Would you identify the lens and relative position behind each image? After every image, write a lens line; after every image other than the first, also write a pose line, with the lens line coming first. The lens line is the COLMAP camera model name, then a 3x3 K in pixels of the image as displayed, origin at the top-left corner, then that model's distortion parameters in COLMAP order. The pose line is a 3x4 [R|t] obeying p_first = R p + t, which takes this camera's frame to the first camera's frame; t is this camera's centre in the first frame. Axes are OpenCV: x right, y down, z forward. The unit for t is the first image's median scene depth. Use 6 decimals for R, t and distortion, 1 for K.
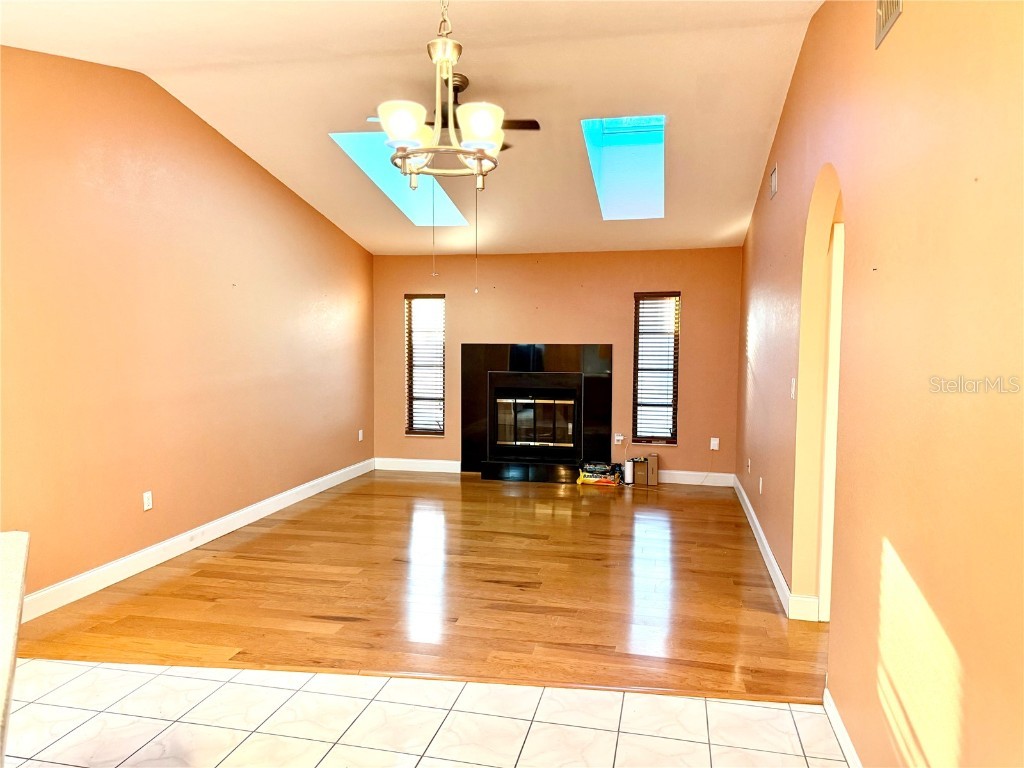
lens RADIAL K [[714.7, 0, 512.0], [0, 714.7, 384.0], [0, 0, 1]] dist [0.057214, -0.096509]
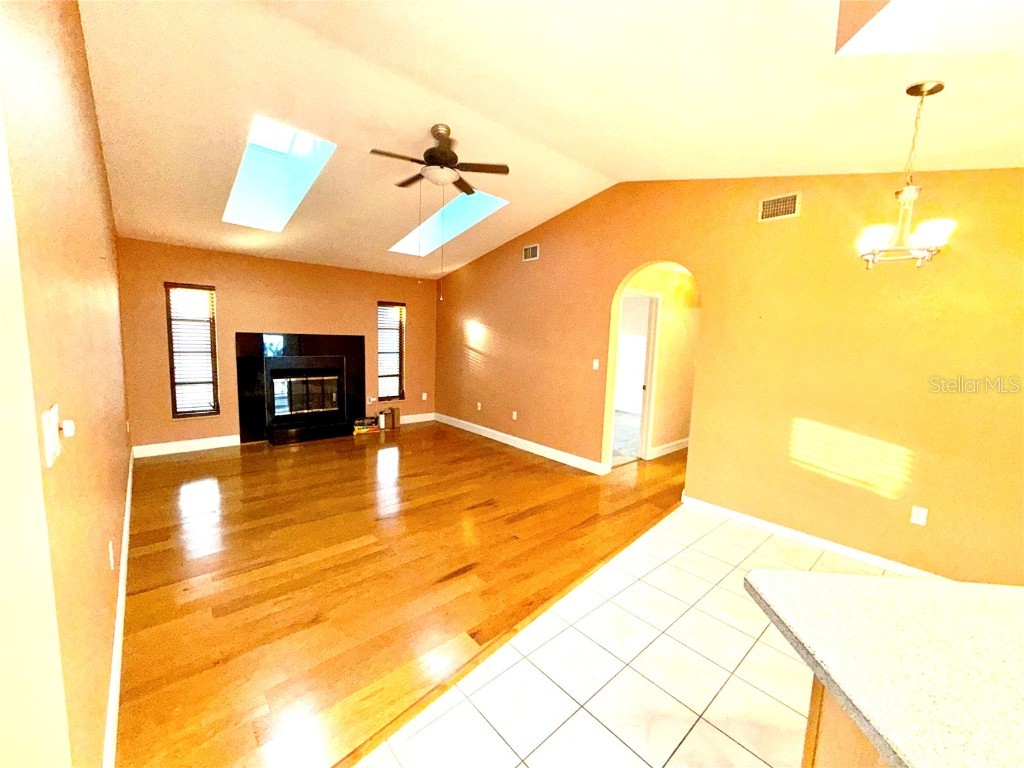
lens RADIAL K [[411.6, 0, 507.6], [0, 411.6, 384.5], [0, 0, 1]] dist [-0.000424, -0.000042]
pose [[0.587763, -0.080071, 0.805061, -0.365923], [0.020147, 0.996230, 0.084376, -0.021548], [-0.808782, -0.033374, 0.587160, 0.275563]]
